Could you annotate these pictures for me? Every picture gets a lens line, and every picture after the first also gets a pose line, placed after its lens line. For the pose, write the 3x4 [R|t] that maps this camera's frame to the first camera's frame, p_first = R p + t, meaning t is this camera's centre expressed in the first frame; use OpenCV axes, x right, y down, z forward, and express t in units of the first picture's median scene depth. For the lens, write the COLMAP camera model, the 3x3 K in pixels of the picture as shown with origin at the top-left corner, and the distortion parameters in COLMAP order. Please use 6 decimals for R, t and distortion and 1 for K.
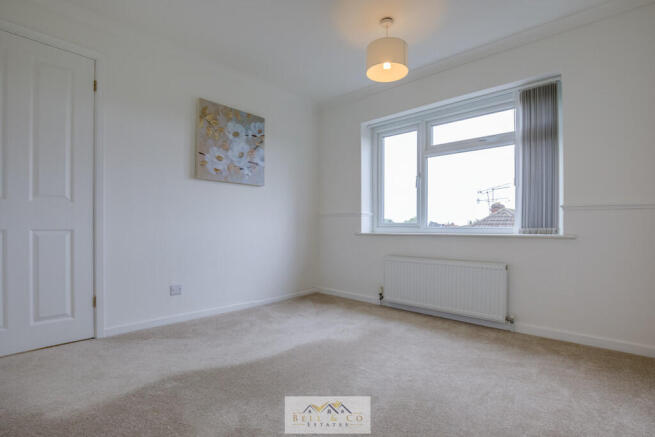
lens RADIAL K [[305.2, 0, 325.6], [0, 305.2, 222.2], [0, 0, 1]] dist [-0.003182, -0.000179]
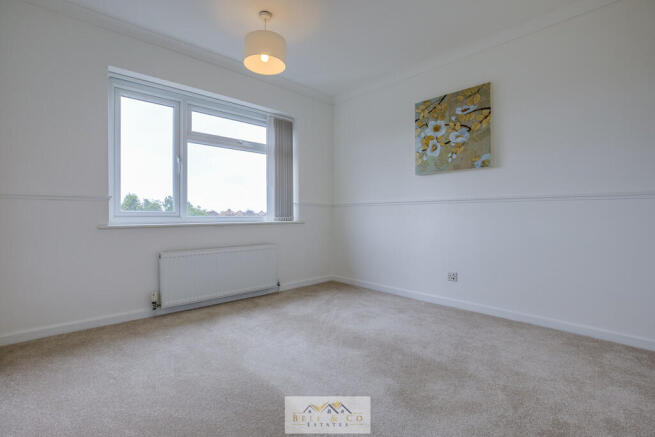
lens RADIAL K [[305.2, 0, 325.6], [0, 305.2, 222.2], [0, 0, 1]] dist [-0.003182, -0.000179]
pose [[0.106416, -0.022802, 0.994060, -0.684038], [-0.009464, 0.999668, 0.023944, 0.006238], [-0.994277, -0.011956, 0.106164, 0.592745]]
